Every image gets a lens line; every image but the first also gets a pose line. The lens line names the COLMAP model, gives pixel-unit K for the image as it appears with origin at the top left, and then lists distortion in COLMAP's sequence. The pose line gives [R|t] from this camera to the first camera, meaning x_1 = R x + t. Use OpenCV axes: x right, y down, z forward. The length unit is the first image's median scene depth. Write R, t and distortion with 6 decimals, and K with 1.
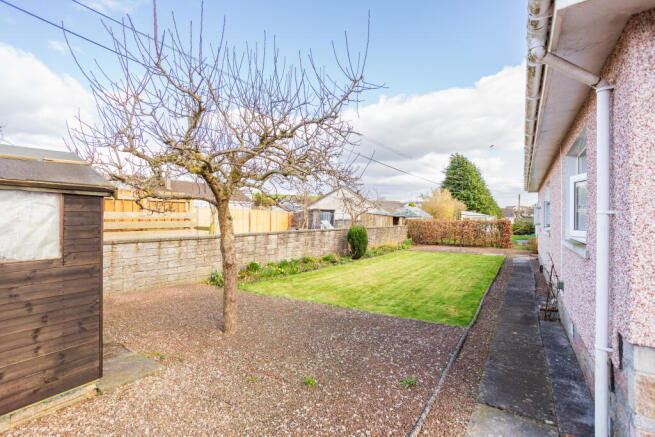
lens RADIAL K [[308.9, 0, 327.5], [0, 308.9, 218.5], [0, 0, 1]] dist [-0.002883, -0.000712]
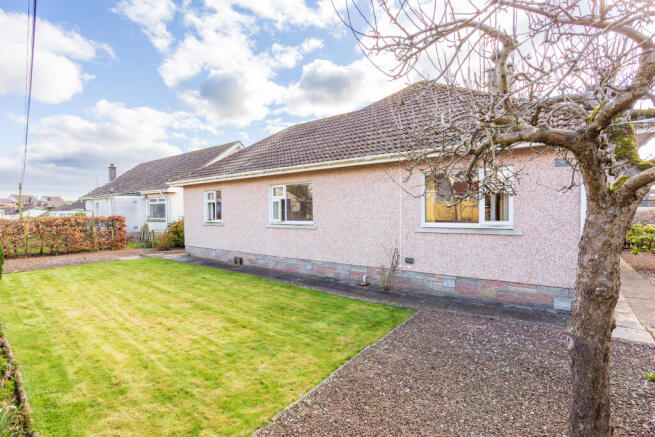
lens RADIAL K [[308.9, 0, 327.5], [0, 308.9, 218.5], [0, 0, 1]] dist [-0.002883, -0.000712]
pose [[0.104793, -0.025127, 0.994177, -0.745960], [0.000994, 0.999683, 0.025161, -0.029416], [-0.994494, -0.001649, 0.104784, 1.206340]]
